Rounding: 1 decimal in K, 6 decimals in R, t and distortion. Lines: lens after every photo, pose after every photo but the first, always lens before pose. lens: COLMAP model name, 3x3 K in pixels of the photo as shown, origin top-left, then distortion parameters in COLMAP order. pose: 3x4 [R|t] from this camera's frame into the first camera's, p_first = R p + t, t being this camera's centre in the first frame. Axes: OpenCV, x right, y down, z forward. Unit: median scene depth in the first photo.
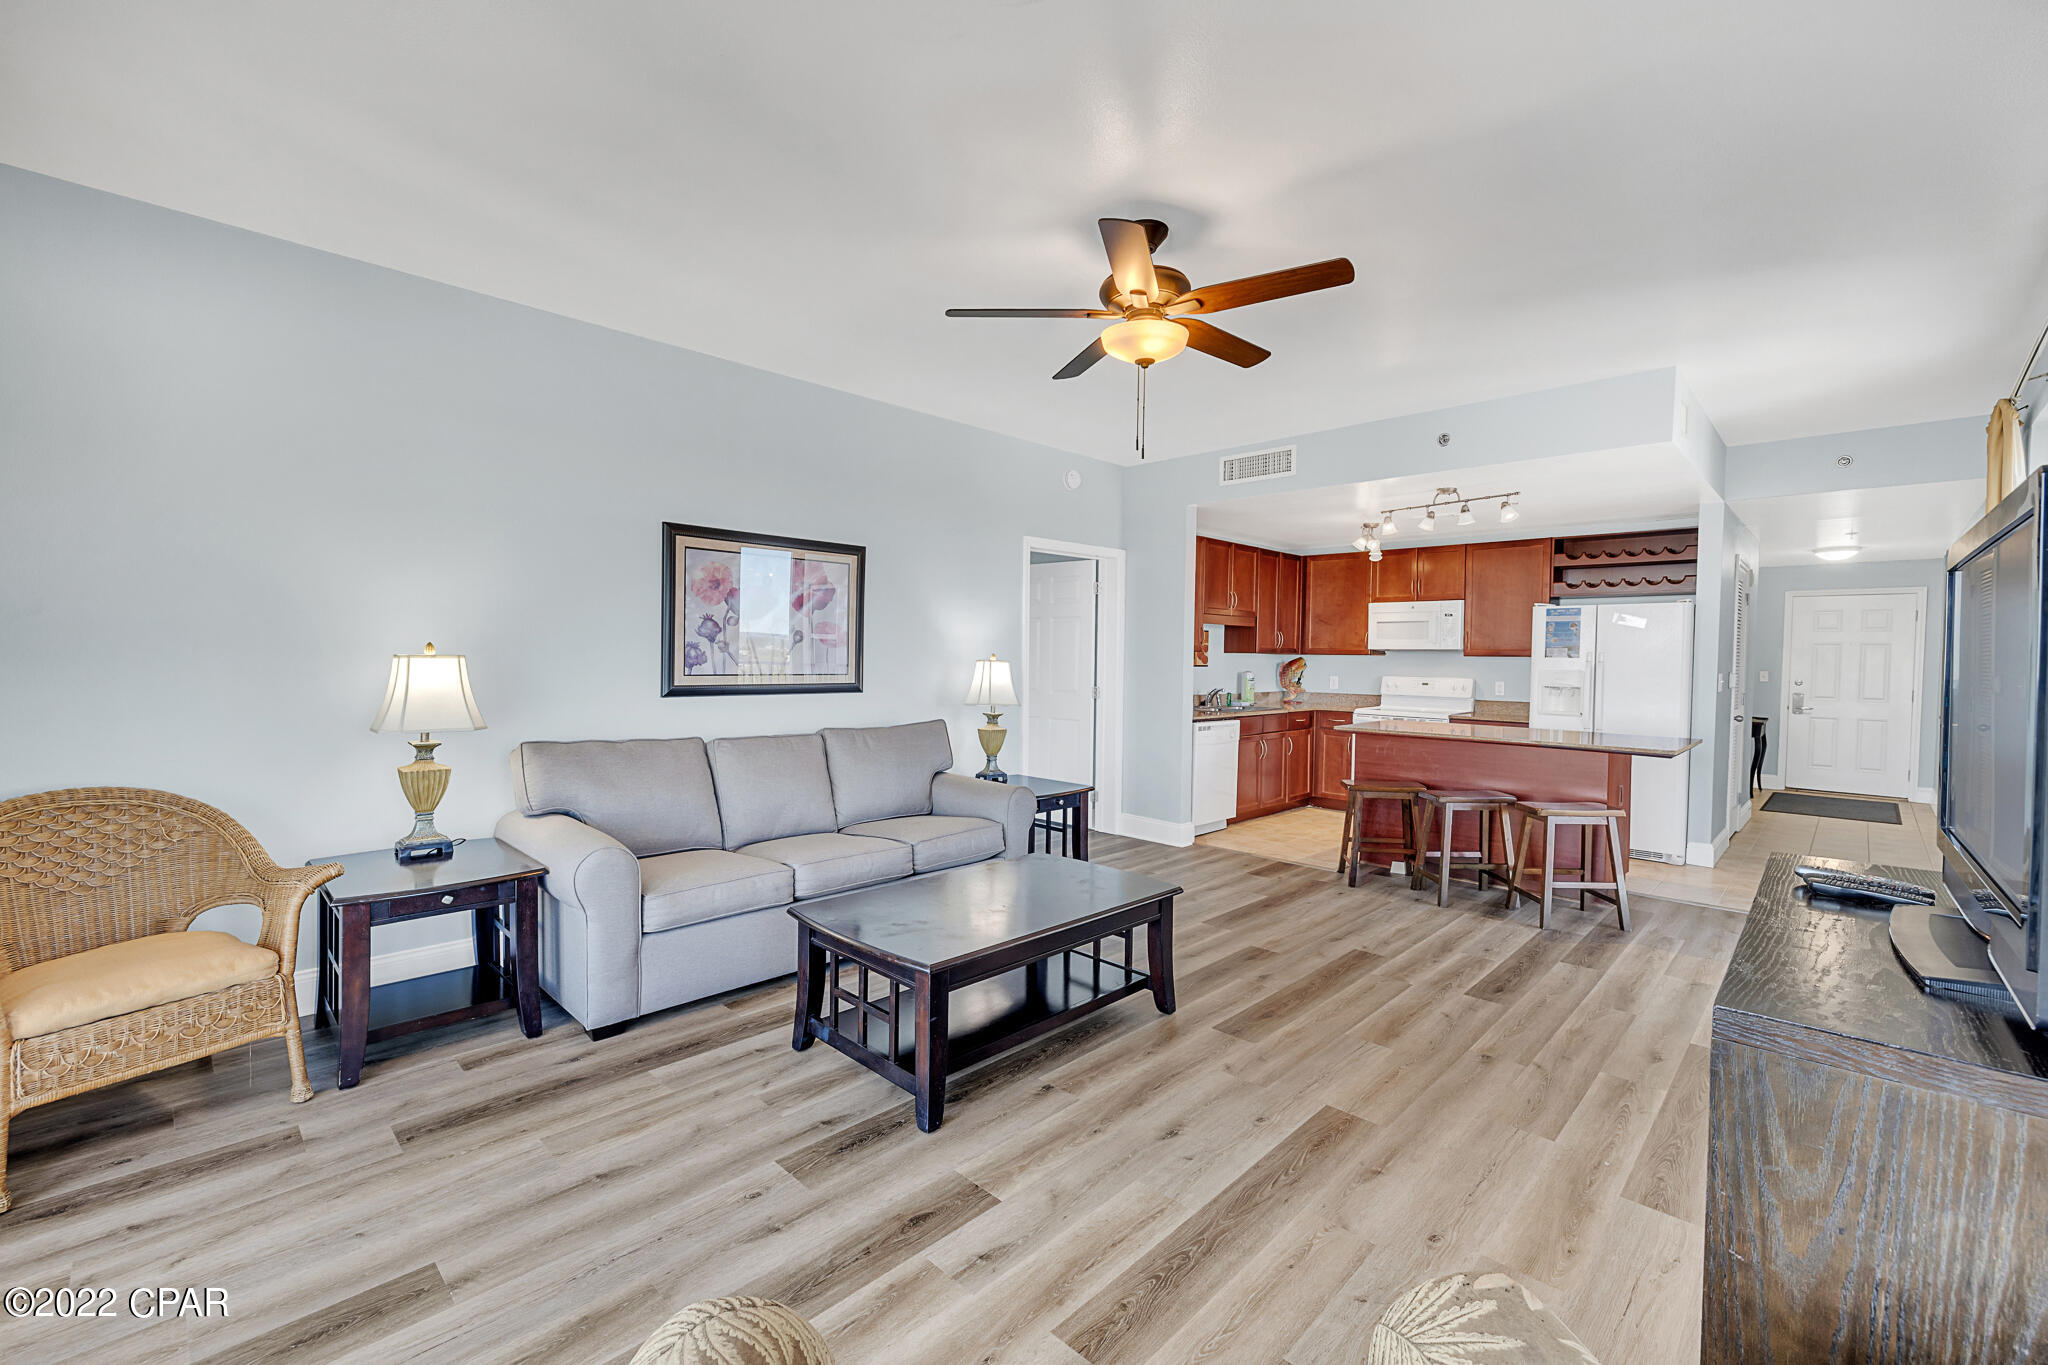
lens RADIAL K [[873.6, 0, 1023.1], [0, 873.6, 676.5], [0, 0, 1]] dist [0.000720, 0.000211]
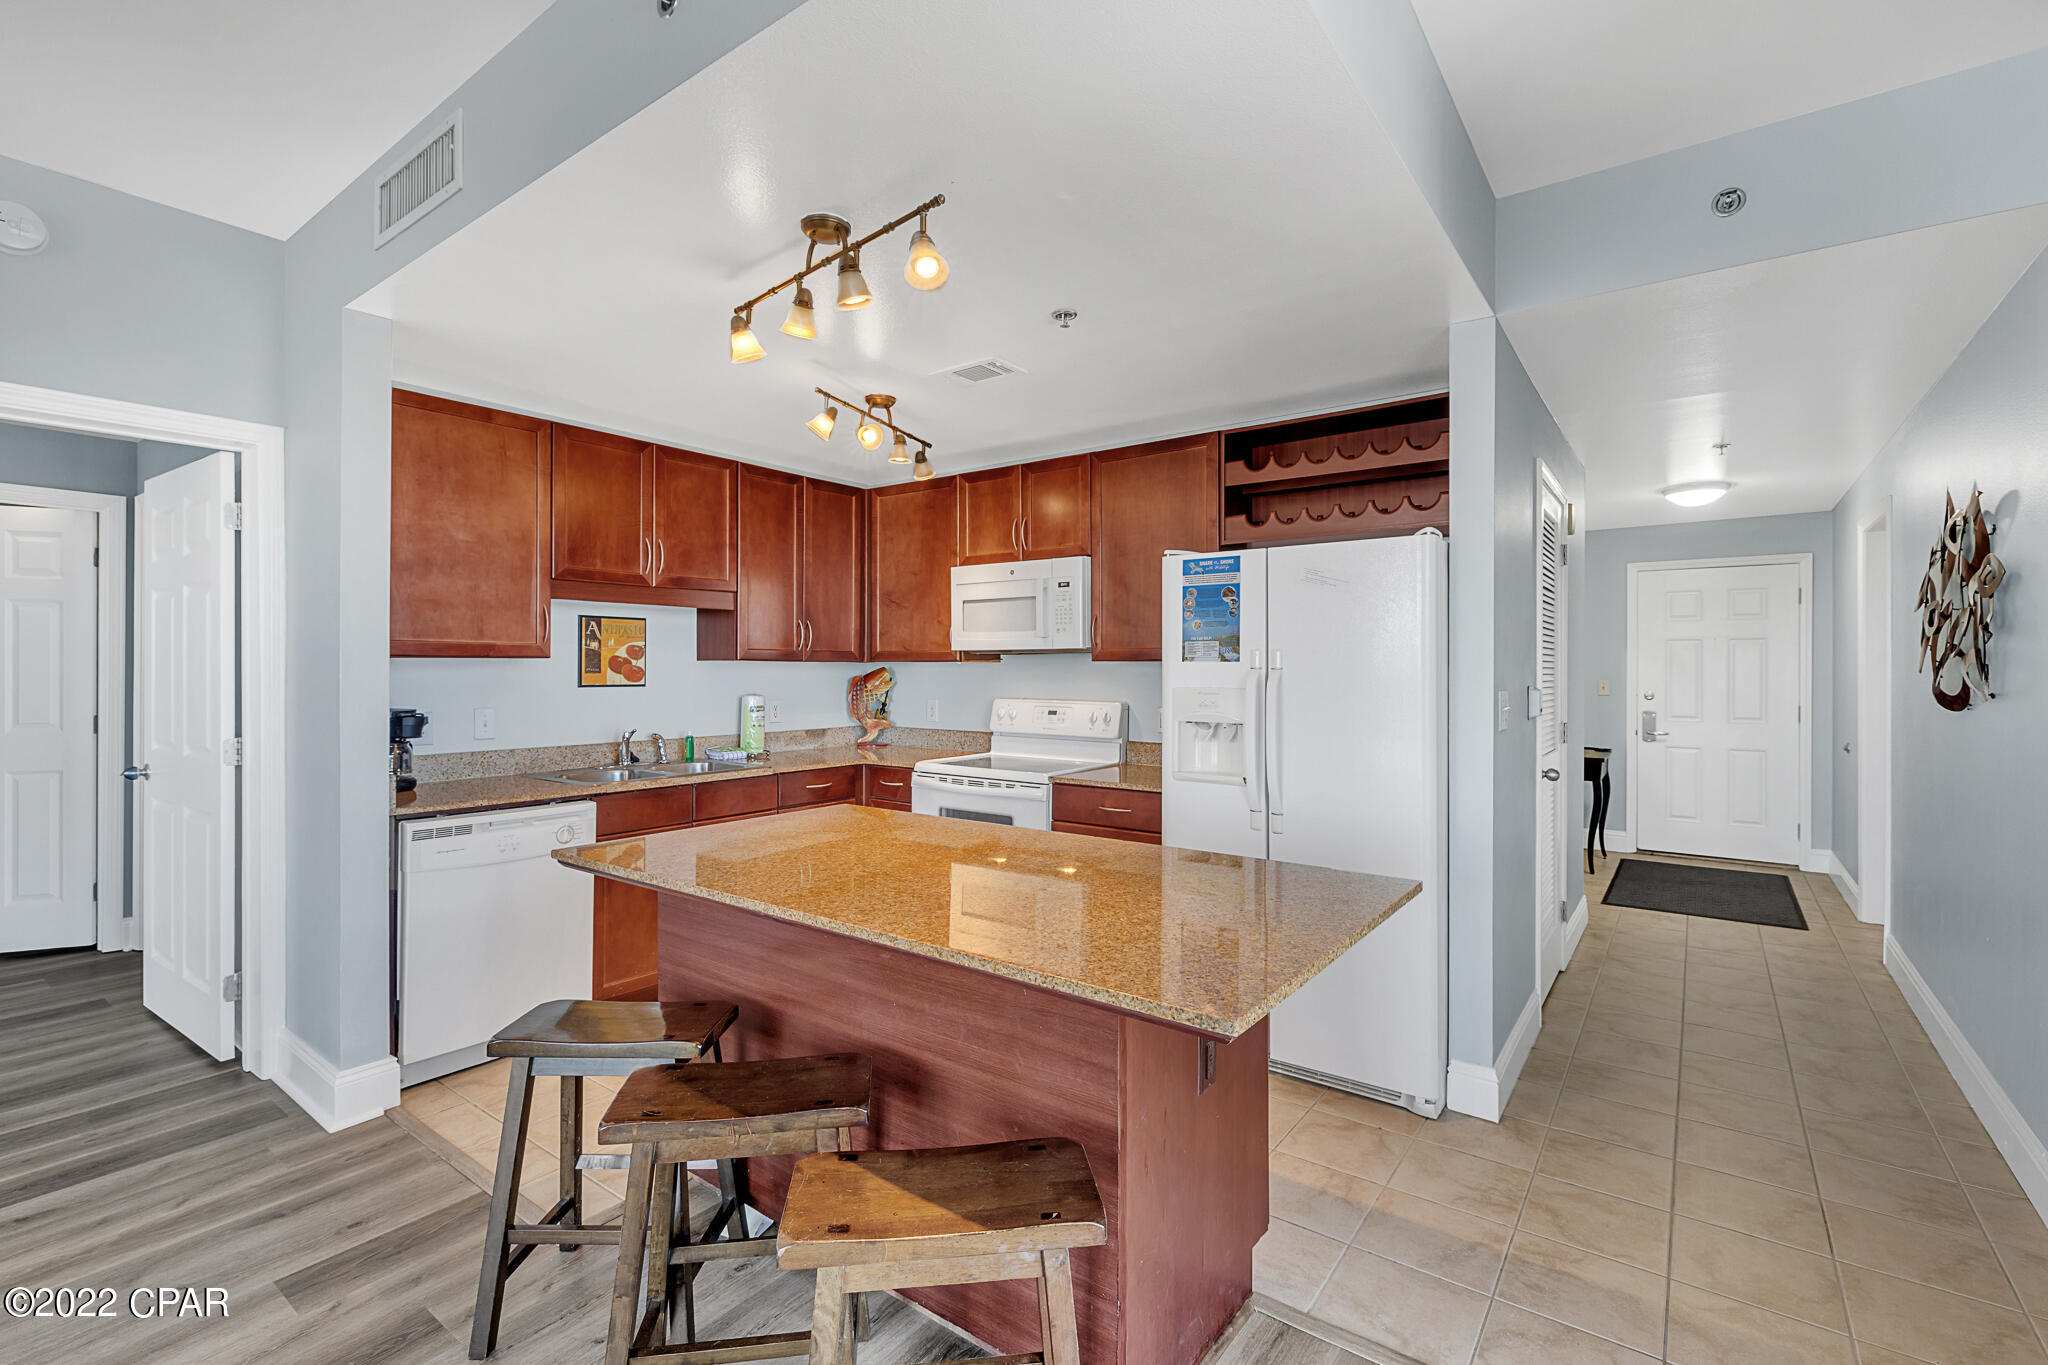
lens RADIAL K [[911.5, 0, 1059.3], [0, 911.5, 664.0], [0, 0, 1]] dist [-0.001569, -0.000581]
pose [[0.988207, -0.011444, 0.152695, 0.446778], [0.015850, 0.999491, -0.027670, -0.007023], [-0.152300, 0.029763, 0.987886, 0.506418]]
